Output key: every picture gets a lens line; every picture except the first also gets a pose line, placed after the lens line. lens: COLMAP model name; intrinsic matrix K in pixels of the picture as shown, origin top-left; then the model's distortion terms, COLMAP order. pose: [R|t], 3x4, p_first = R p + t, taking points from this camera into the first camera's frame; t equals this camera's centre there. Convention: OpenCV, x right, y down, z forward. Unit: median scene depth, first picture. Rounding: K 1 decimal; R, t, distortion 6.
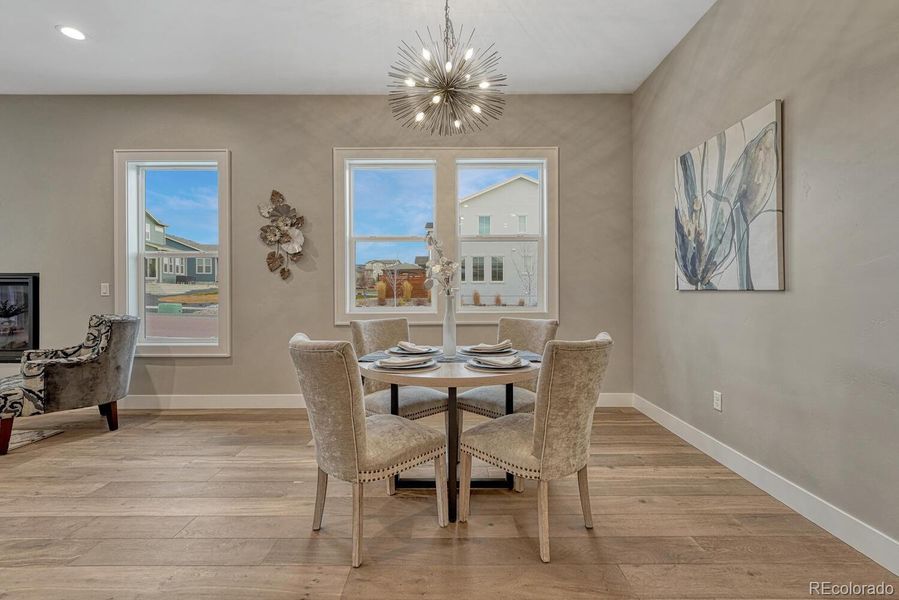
lens RADIAL K [[410.8, 0, 451.2], [0, 410.8, 293.7], [0, 0, 1]] dist [0.001197, 0.000999]
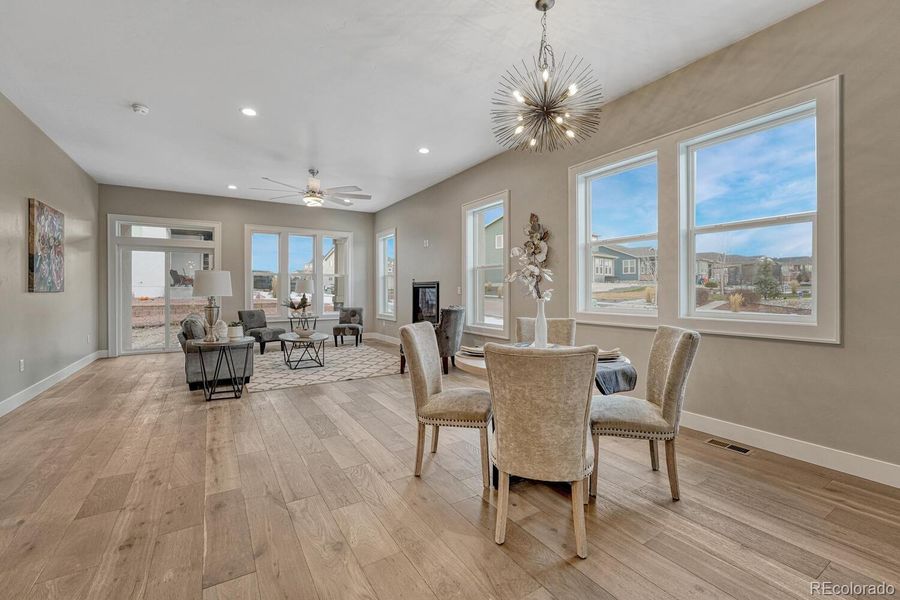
lens RADIAL K [[380.2, 0, 450.9], [0, 380.2, 293.0], [0, 0, 1]] dist [-0.014757, 0.003415]
pose [[0.534228, 0.006475, -0.845316, 0.563693], [-0.001598, 0.999977, 0.006650, -0.013642], [0.845339, -0.002202, 0.534225, 0.197822]]
